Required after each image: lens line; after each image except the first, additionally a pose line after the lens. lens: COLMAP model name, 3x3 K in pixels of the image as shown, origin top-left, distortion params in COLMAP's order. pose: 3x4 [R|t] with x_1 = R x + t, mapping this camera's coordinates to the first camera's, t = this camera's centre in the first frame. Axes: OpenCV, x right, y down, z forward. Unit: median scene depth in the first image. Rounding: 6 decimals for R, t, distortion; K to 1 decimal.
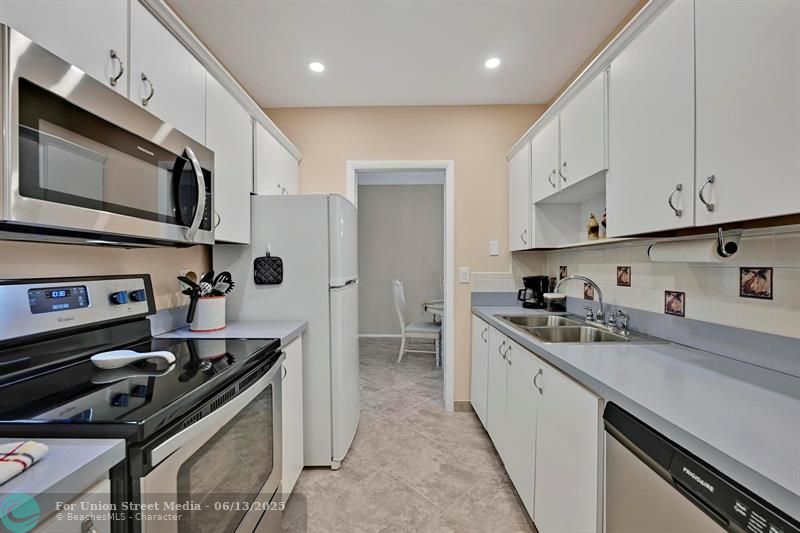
lens RADIAL K [[328.4, 0, 398.8], [0, 328.4, 265.7], [0, 0, 1]] dist [-0.000191, 0.000000]
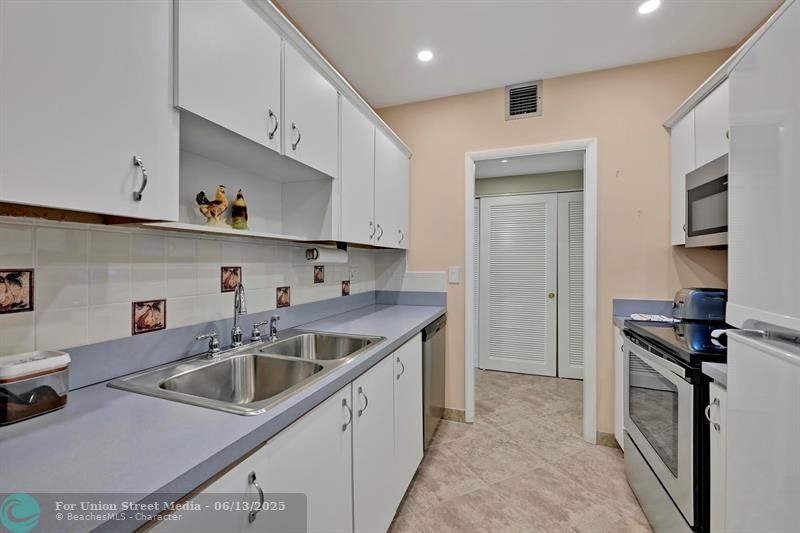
lens RADIAL K [[319.9, 0, 395.6], [0, 319.9, 266.5], [0, 0, 1]] dist [-0.000345, 0.000235]
pose [[-0.939710, 0.006317, 0.341914, 0.053501], [0.009397, 0.999929, 0.007352, 0.000082], [-0.341843, 0.010122, -0.939703, 1.567816]]
